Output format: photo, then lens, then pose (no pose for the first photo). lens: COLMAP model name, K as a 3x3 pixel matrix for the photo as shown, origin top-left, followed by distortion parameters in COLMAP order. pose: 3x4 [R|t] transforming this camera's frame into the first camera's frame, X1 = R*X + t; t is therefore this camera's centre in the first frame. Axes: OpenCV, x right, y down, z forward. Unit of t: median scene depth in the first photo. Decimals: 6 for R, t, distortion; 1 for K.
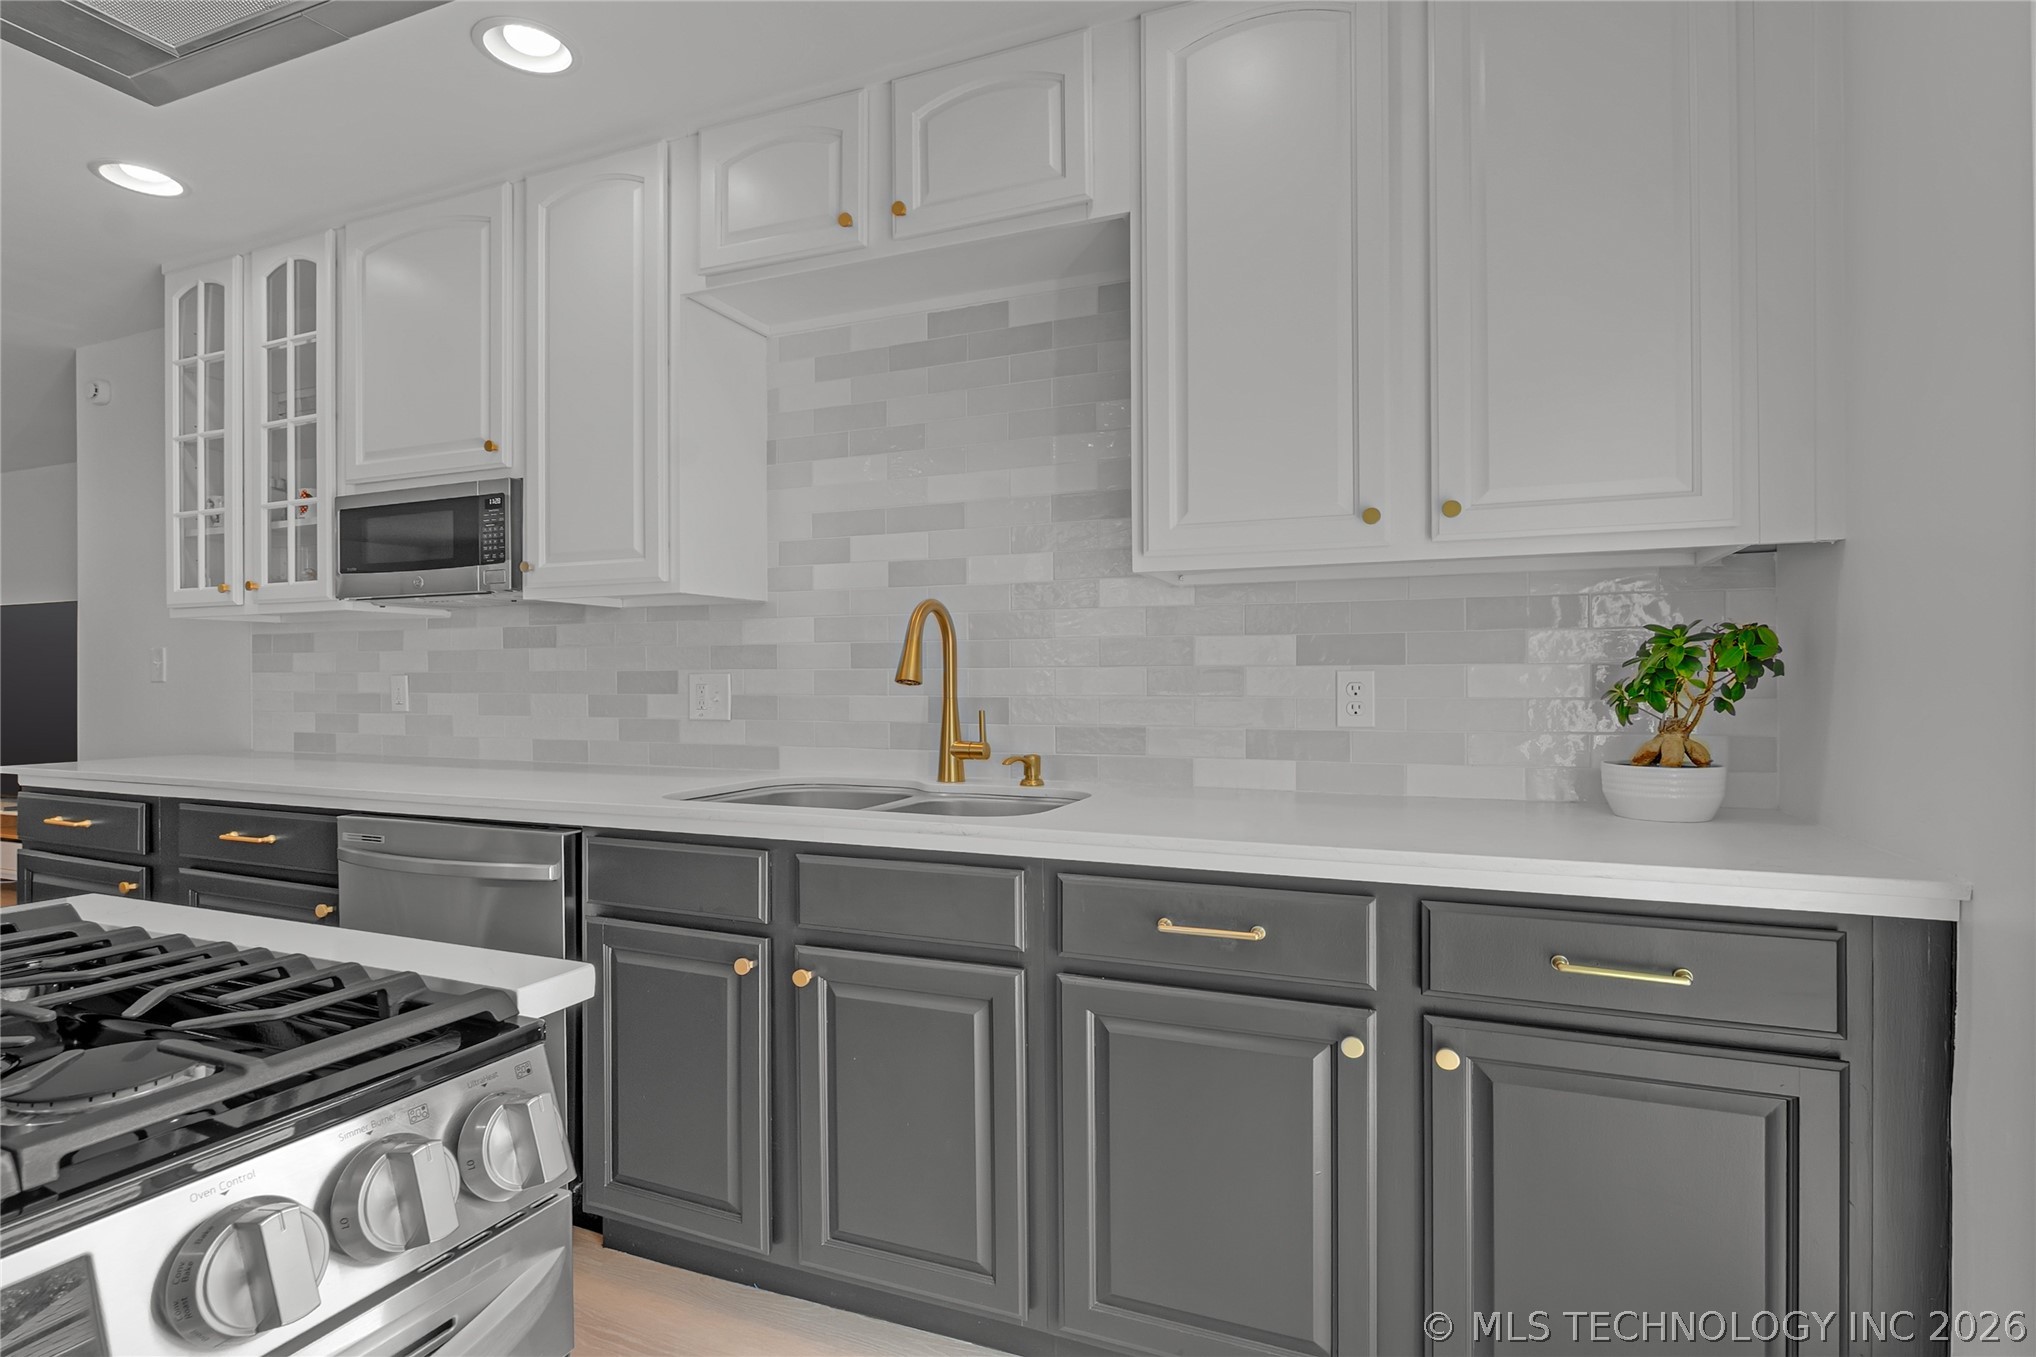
lens RADIAL K [[957.3, 0, 1007.2], [0, 957.3, 676.2], [0, 0, 1]] dist [-0.009143, 0.000697]
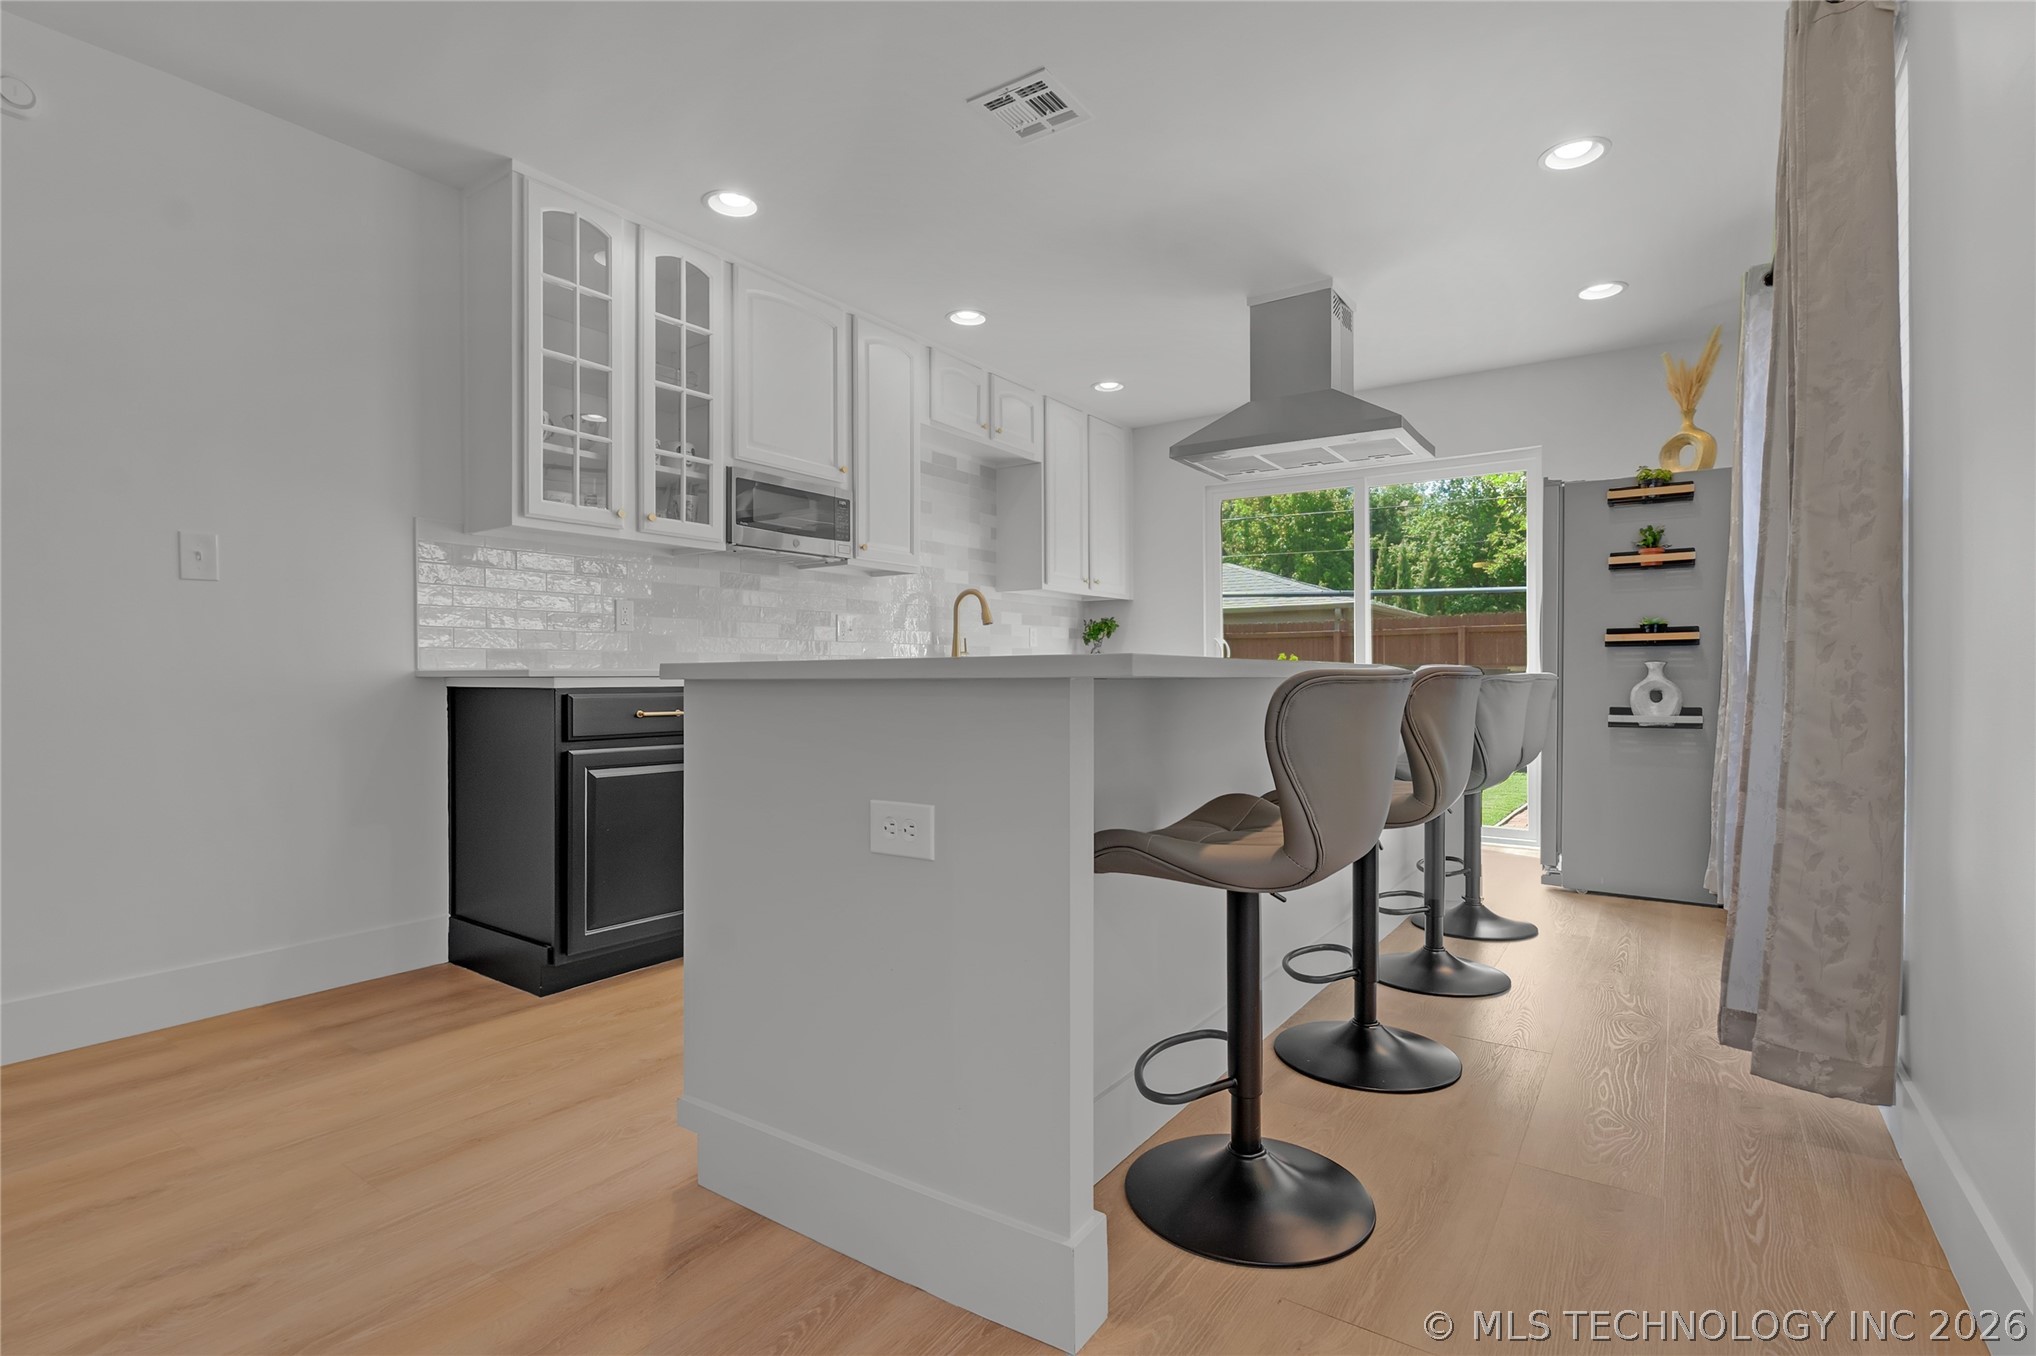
lens RADIAL K [[957.3, 0, 1010.4], [0, 957.3, 672.9], [0, 0, 1]] dist [-0.009143, 0.000697]
pose [[0.238928, 0.002521, 0.971034, -1.876737], [0.004943, 0.999981, -0.003812, 0.107707], [-0.971025, 0.005711, 0.238911, 0.294260]]
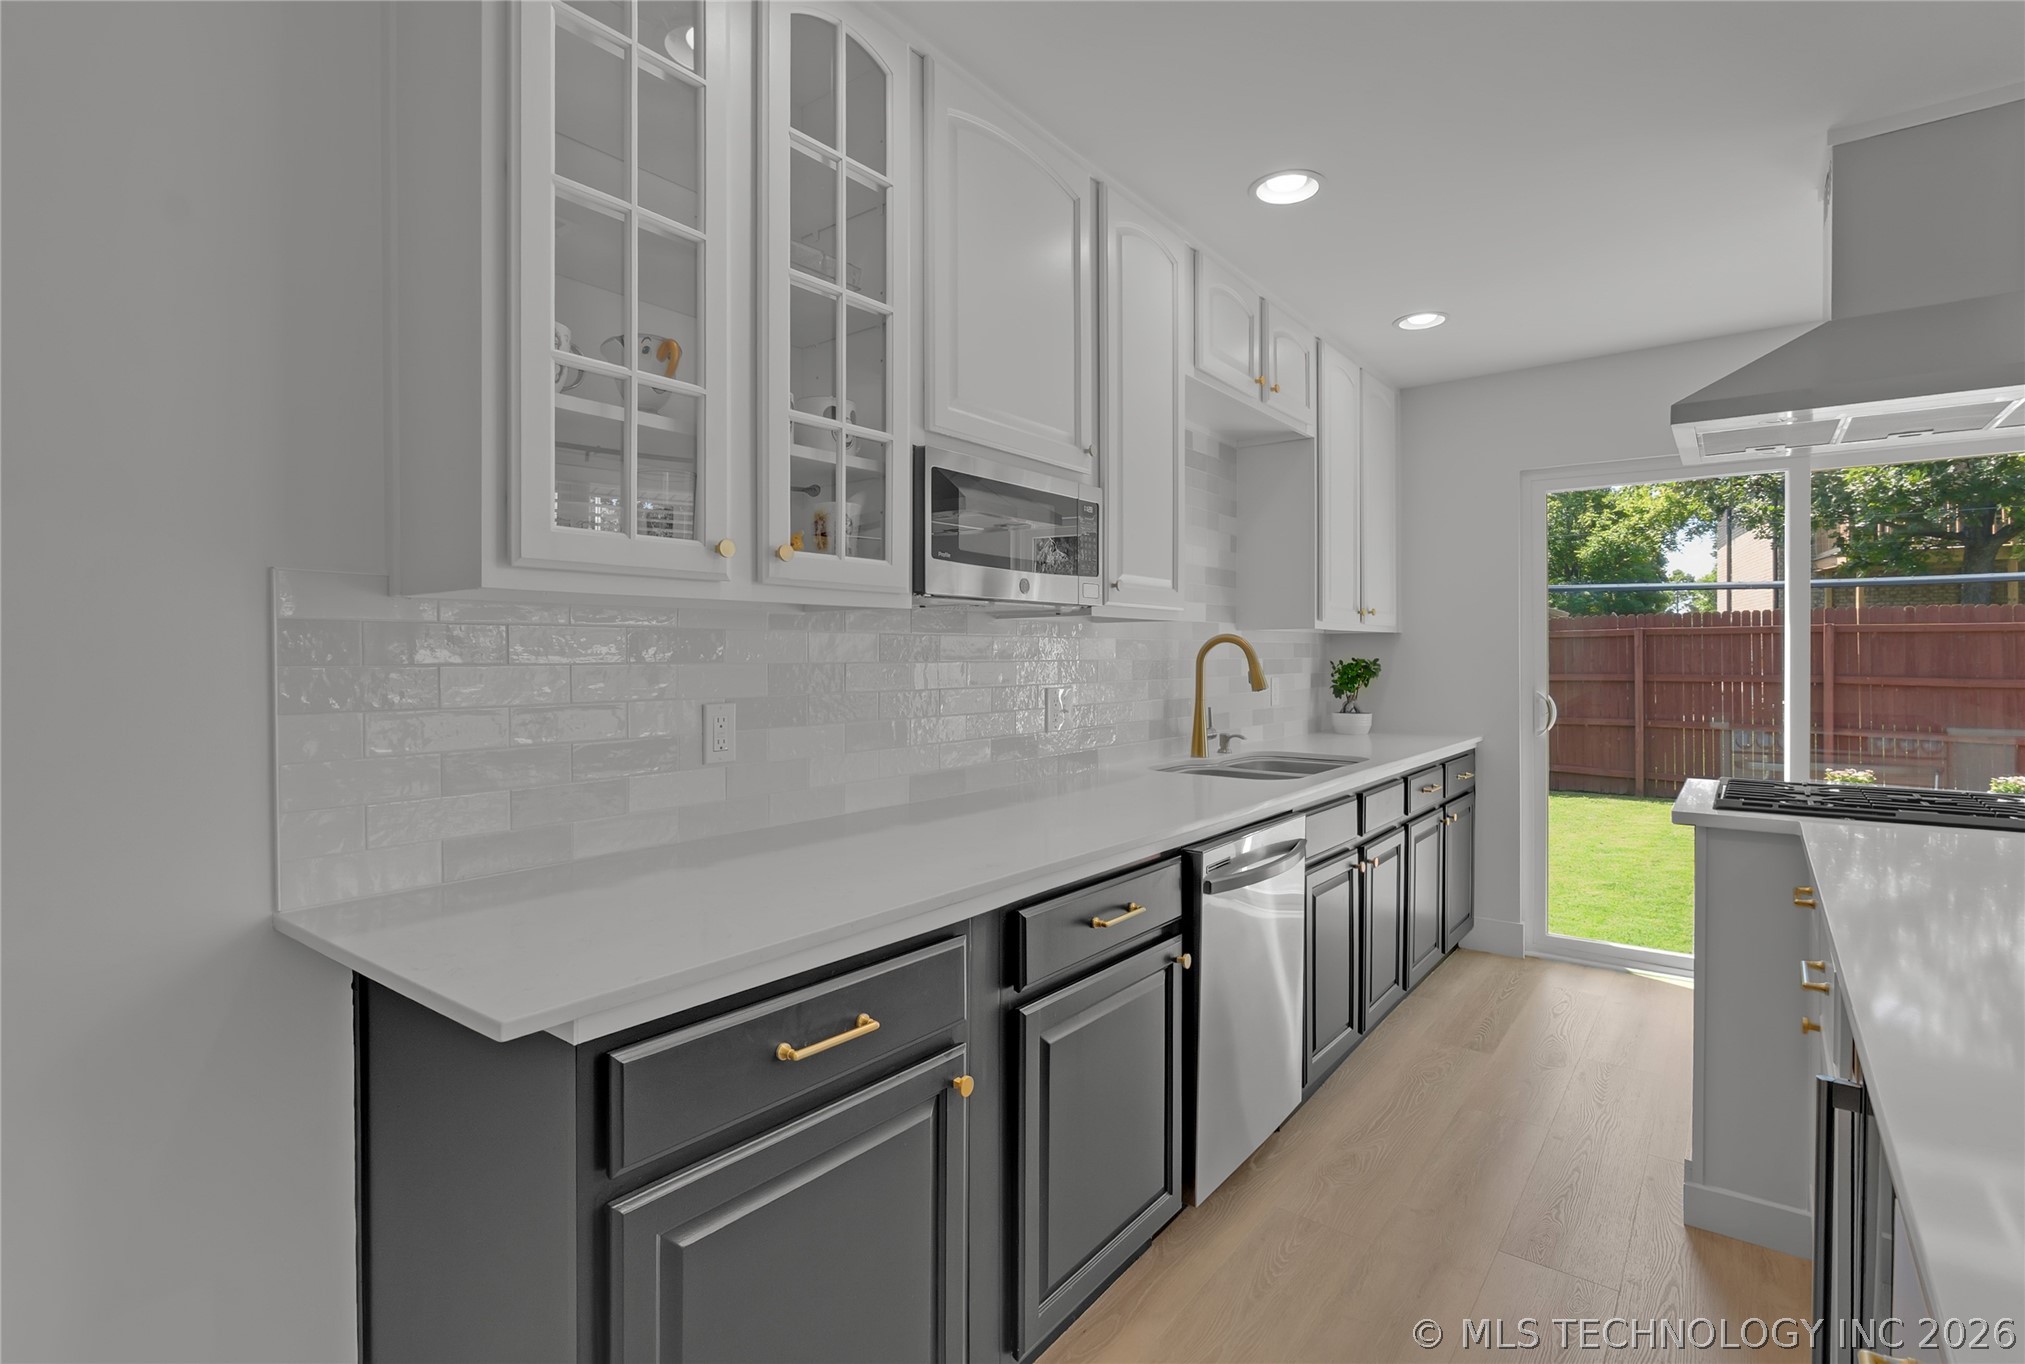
lens RADIAL K [[980.2, 0, 1019.1], [0, 980.2, 656.9], [0, 0, 1]] dist [-0.007872, 0.000463]
pose [[0.278777, 0.004747, 0.960344, -1.338609], [0.005772, 0.999961, -0.006618, -0.028744], [-0.960338, 0.007388, 0.278739, 0.723394]]
